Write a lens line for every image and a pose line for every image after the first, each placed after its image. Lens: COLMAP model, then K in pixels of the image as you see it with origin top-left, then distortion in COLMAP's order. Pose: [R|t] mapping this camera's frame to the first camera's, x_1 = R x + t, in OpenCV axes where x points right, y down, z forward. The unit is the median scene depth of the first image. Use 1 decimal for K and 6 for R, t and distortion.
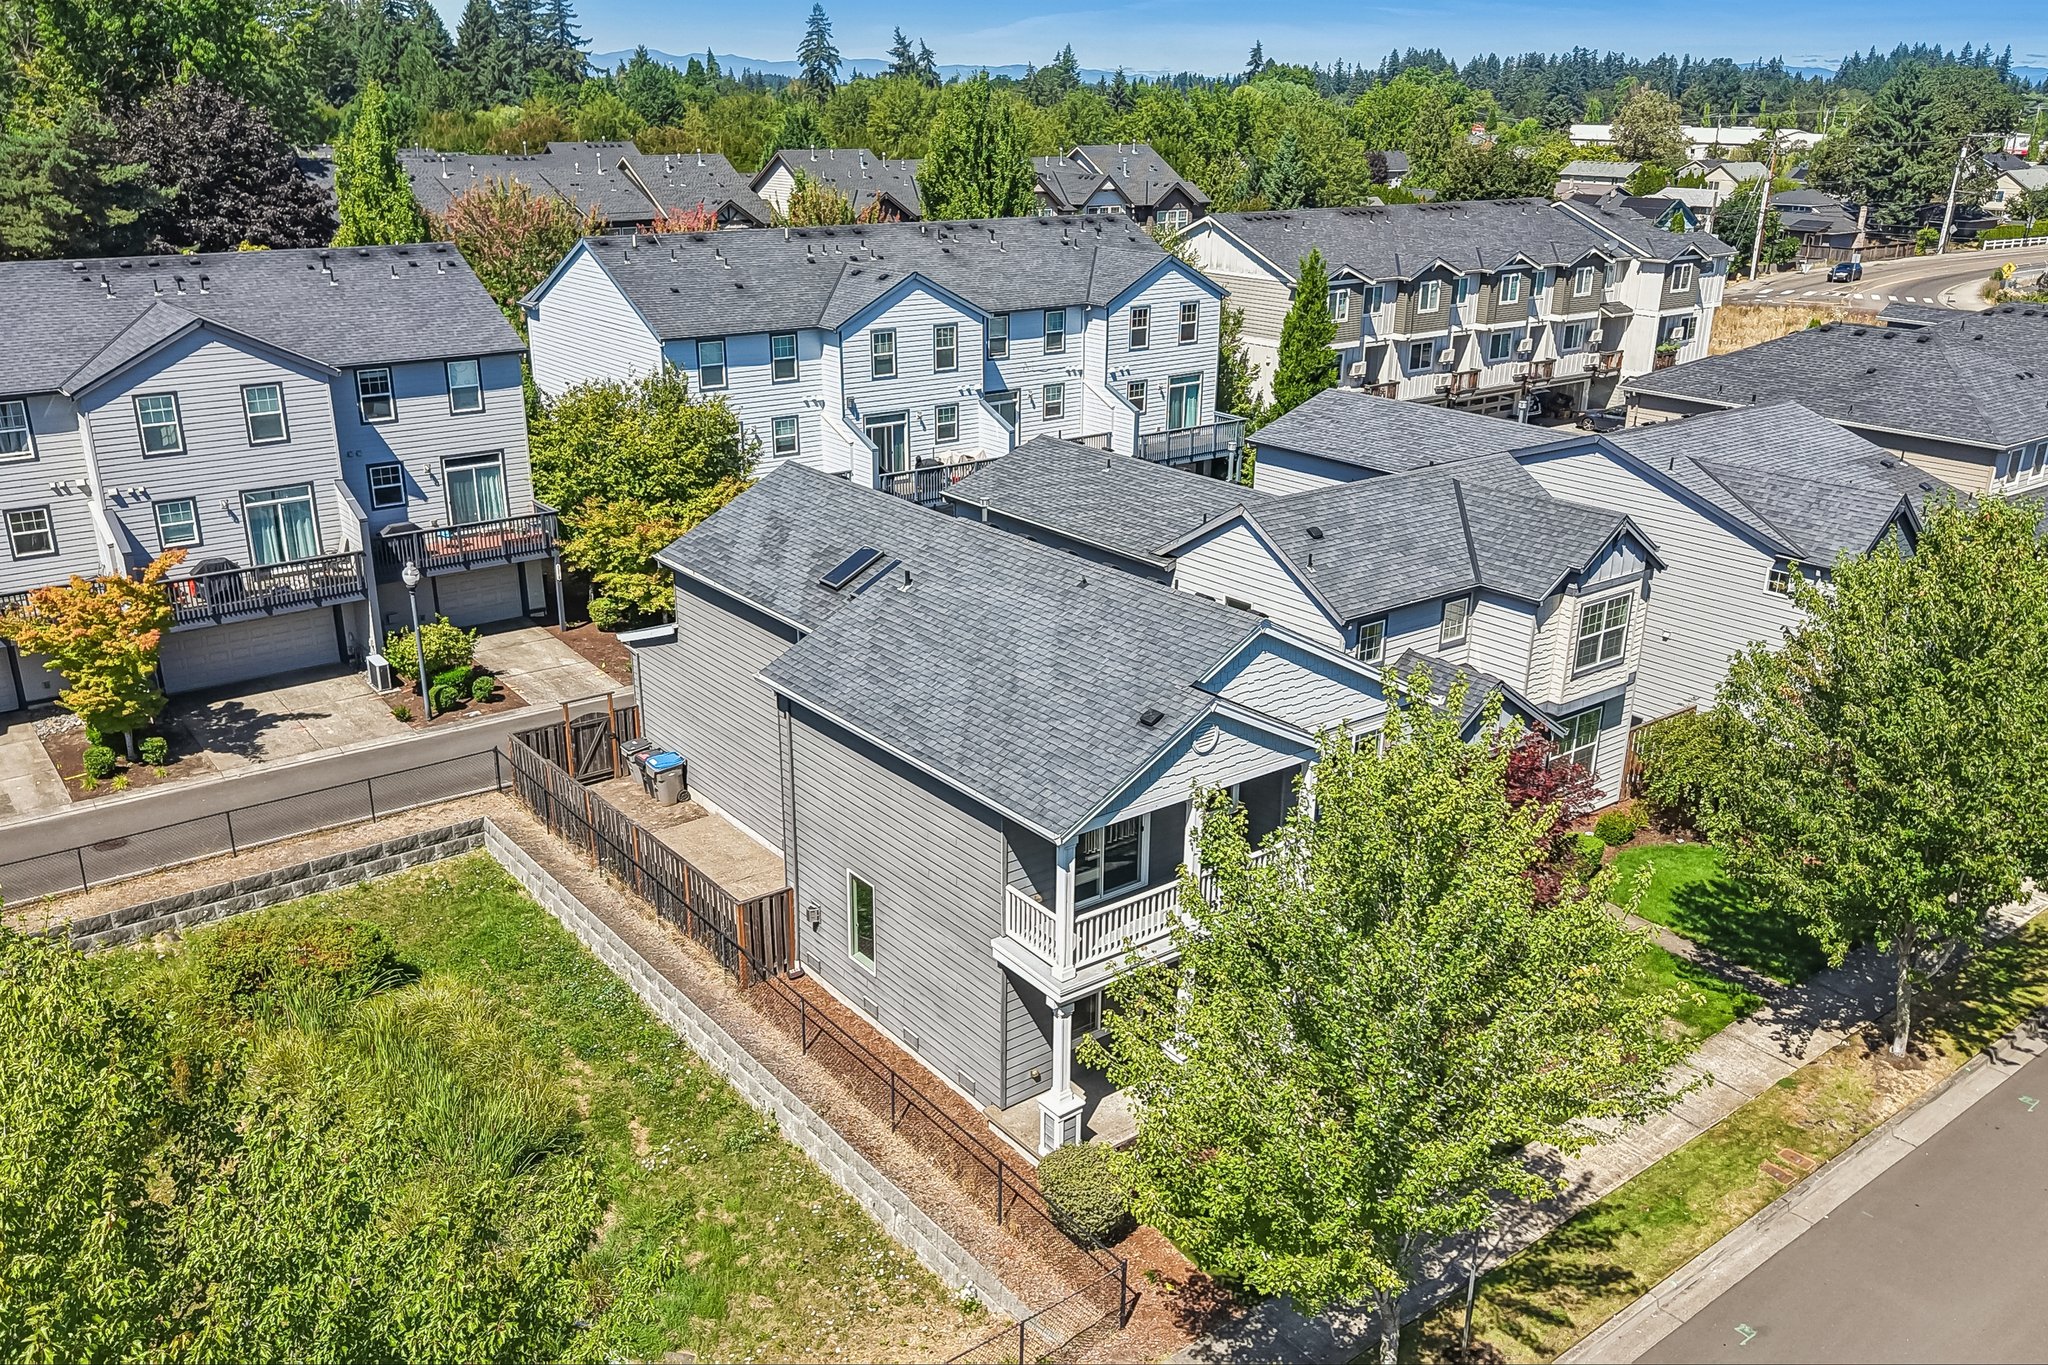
lens RADIAL K [[1610.7, 0, 1029.4], [0, 1610.7, 690.3], [0, 0, 1]] dist [0.018861, -0.041581]
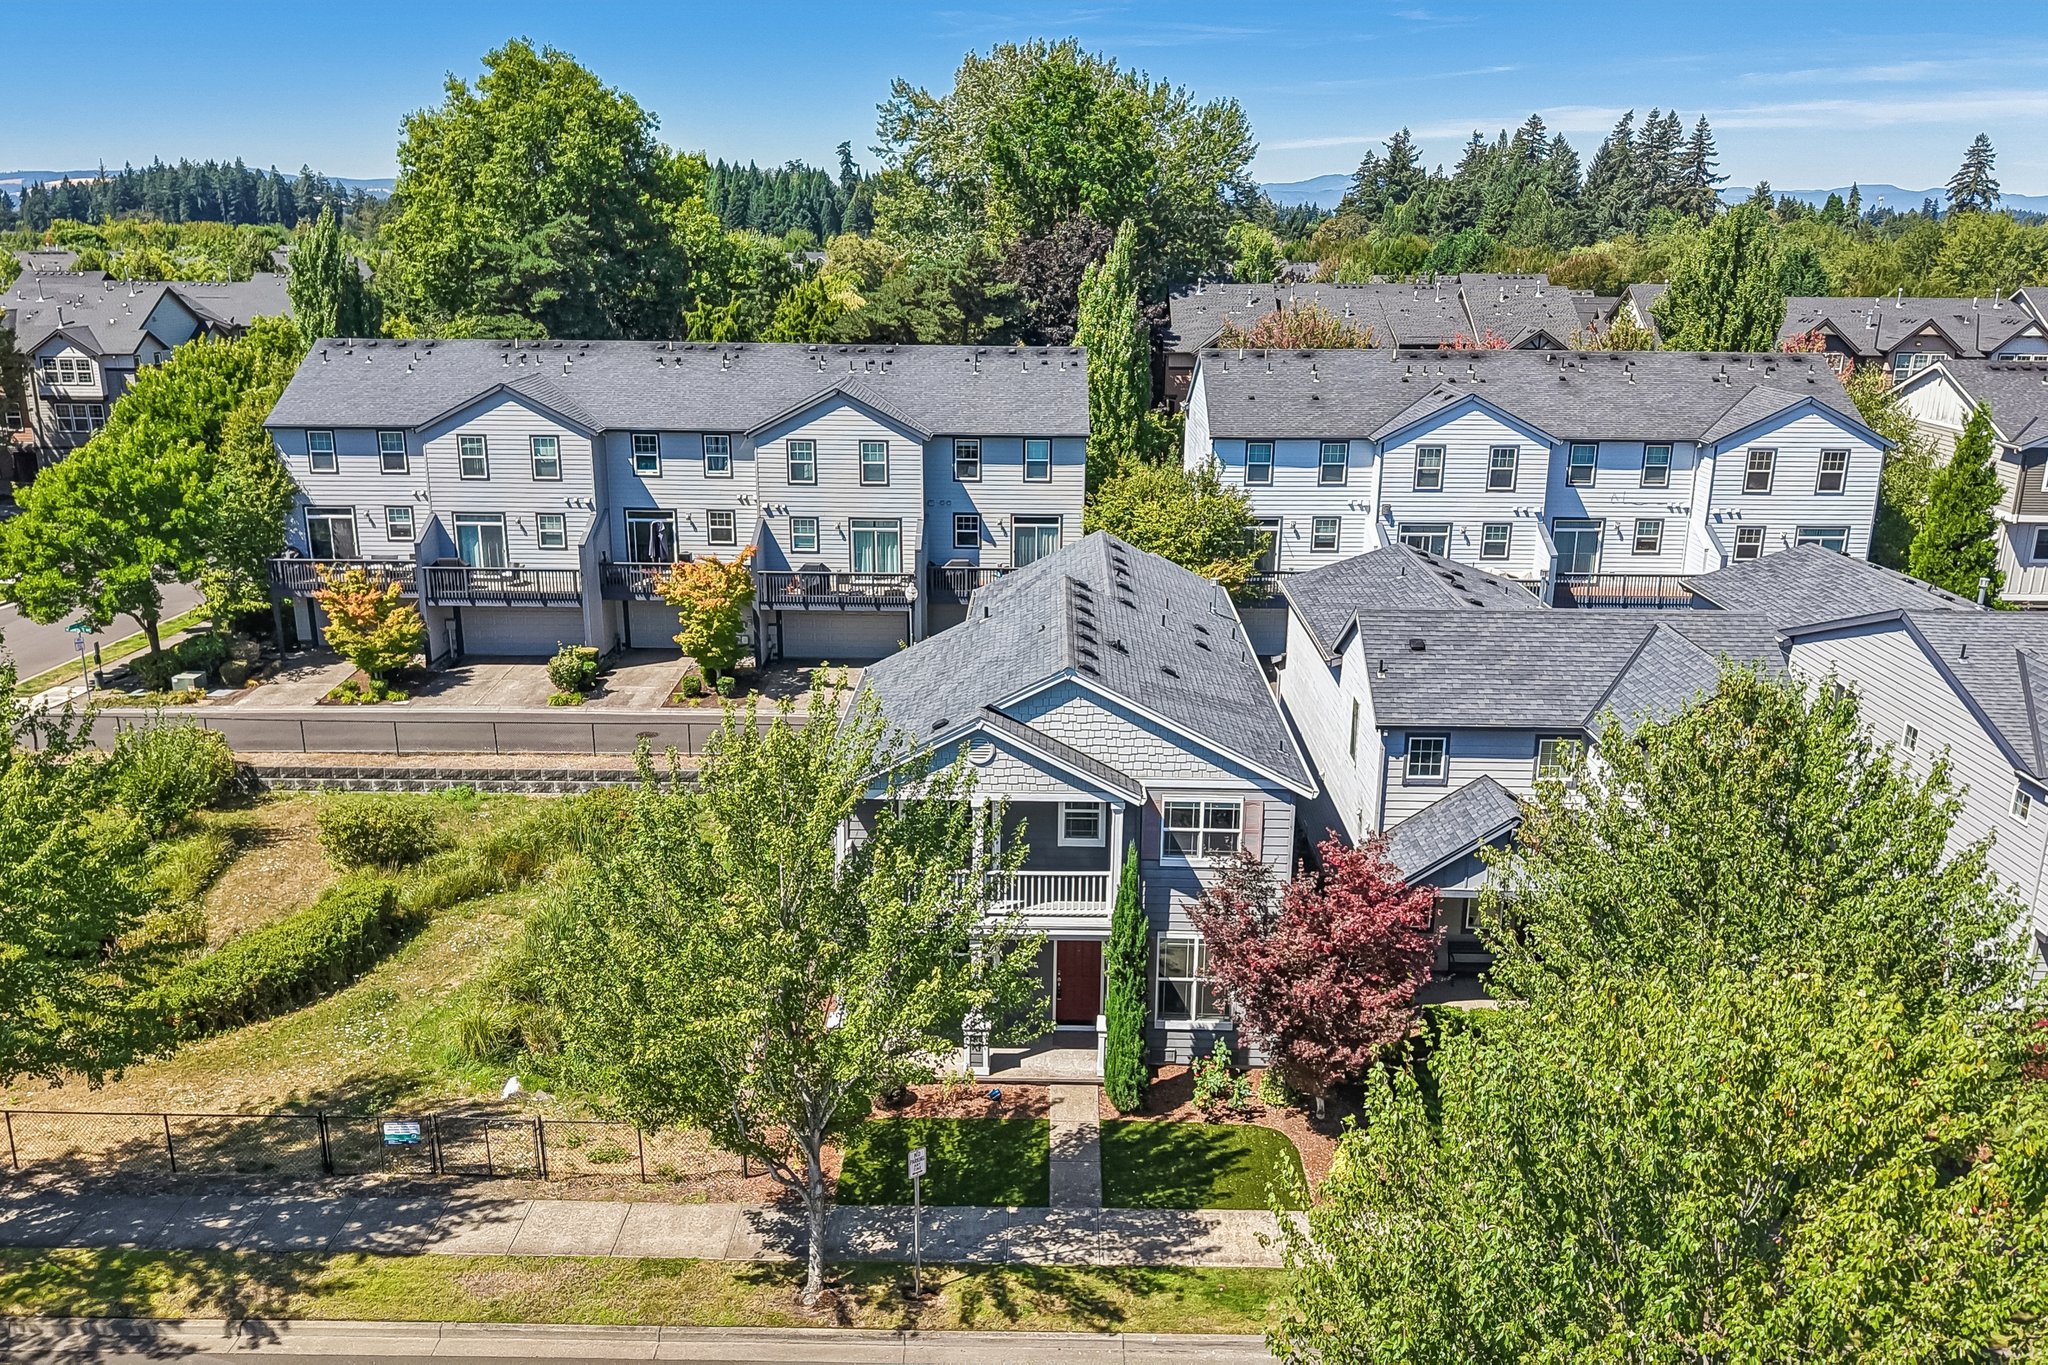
lens RADIAL K [[1610.7, 0, 1022.4], [0, 1610.7, 672.7], [0, 0, 1]] dist [0.018861, -0.041581]
pose [[0.783469, 0.162315, -0.599858, 0.369321], [-0.213858, 0.976749, -0.015020, -0.007230], [0.583473, 0.140052, 0.799965, 0.028815]]
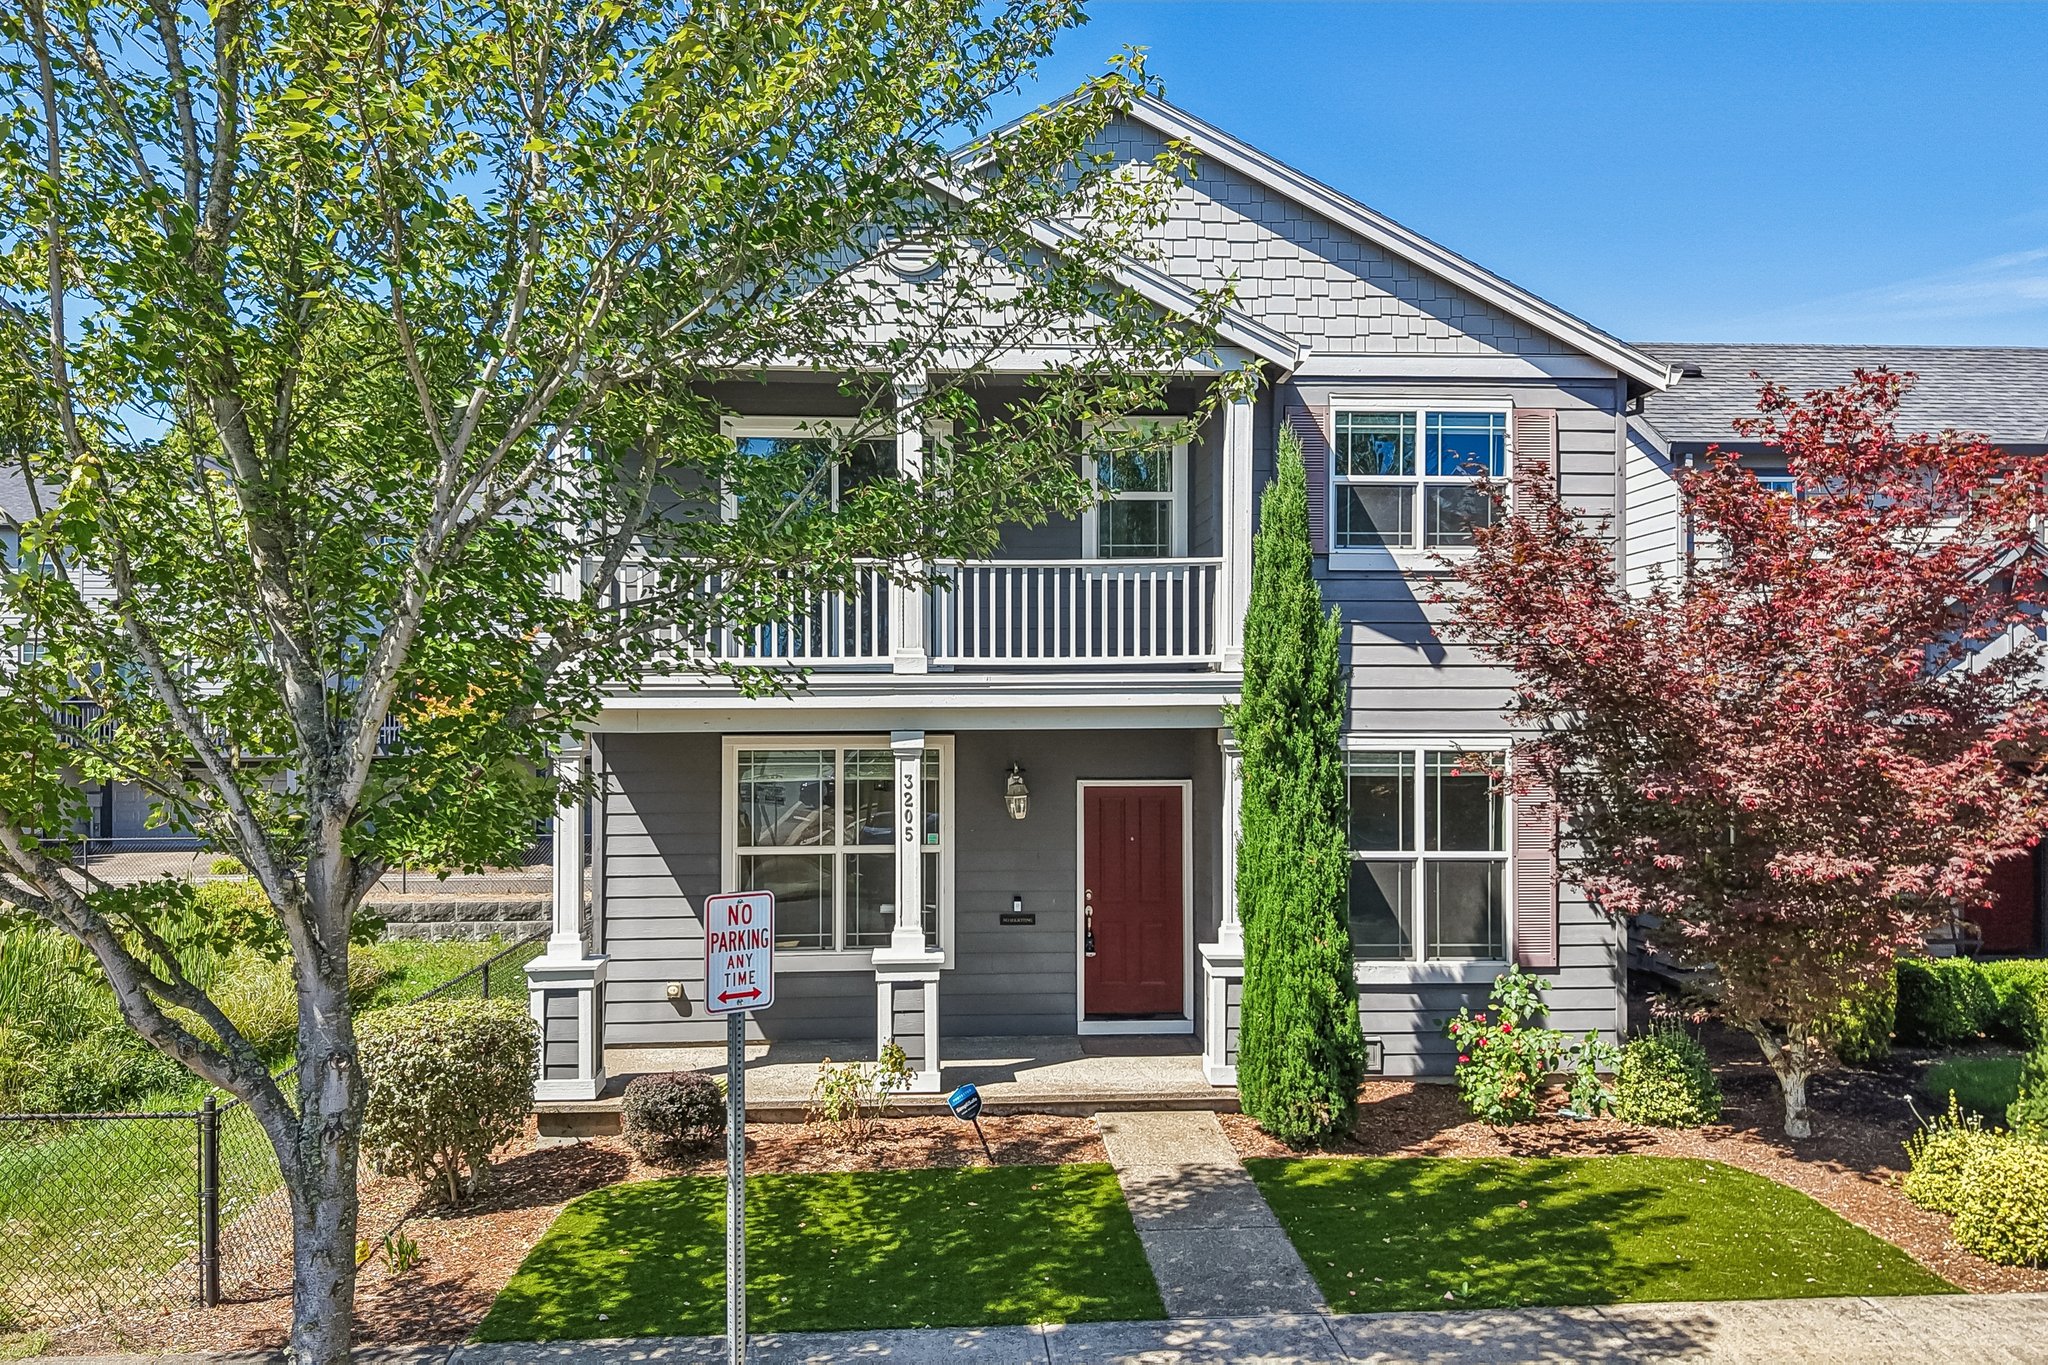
lens RADIAL K [[1610.7, 0, 1032.6], [0, 1610.7, 743.2], [0, 0, 1]] dist [0.018861, -0.041581]
pose [[0.833683, 0.002449, -0.552237, 0.183648], [-0.183853, 0.944176, -0.273366, 0.134386], [0.520740, 0.329432, 0.787594, 0.301182]]
